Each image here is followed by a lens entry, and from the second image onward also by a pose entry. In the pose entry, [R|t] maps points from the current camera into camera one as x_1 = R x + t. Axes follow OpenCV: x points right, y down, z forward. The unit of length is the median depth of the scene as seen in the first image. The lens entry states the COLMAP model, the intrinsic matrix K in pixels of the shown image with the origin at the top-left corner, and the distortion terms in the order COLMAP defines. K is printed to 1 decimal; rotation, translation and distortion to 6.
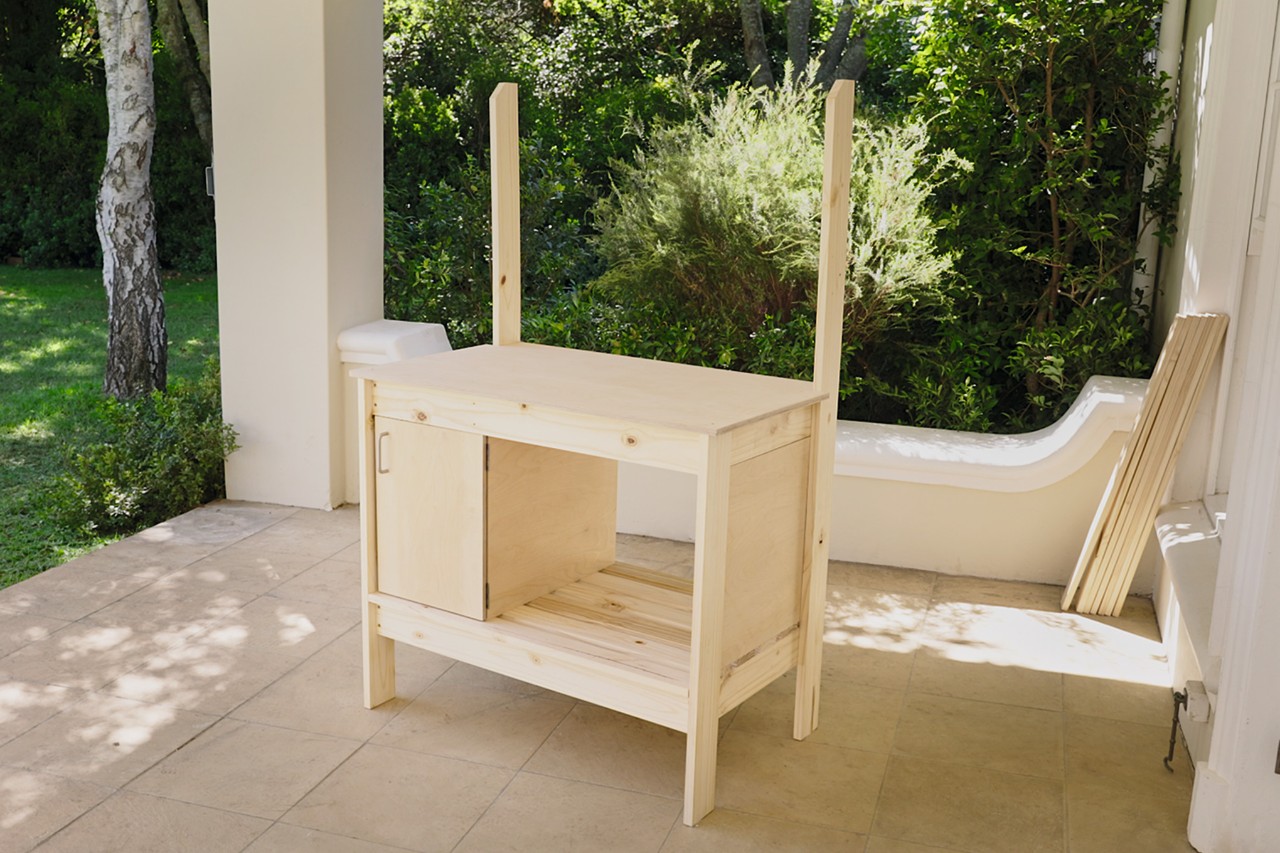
lens RADIAL K [[1310.8, 0, 577.8], [0, 1310.8, 415.7], [0, 0, 1]] dist [0.007755, -0.002157]
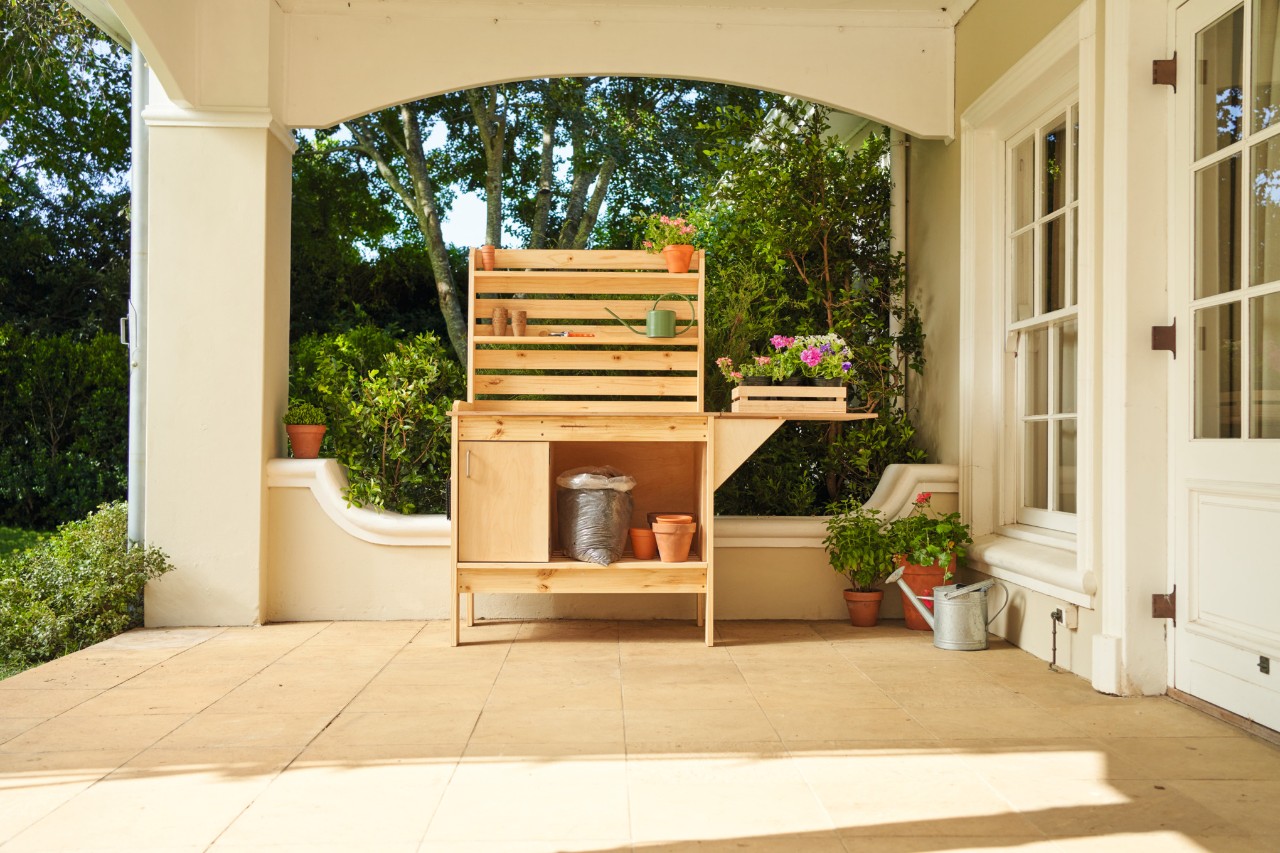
lens RADIAL K [[1295.4, 0, 640.0], [0, 1295.4, 426.5], [0, 0, 1]] dist [-0.021580, 0.168449]
pose [[0.935483, -0.013734, 0.353106, -0.269715], [0.089161, 0.976088, -0.198249, 0.150161], [-0.341939, 0.216942, 0.914338, -0.102100]]
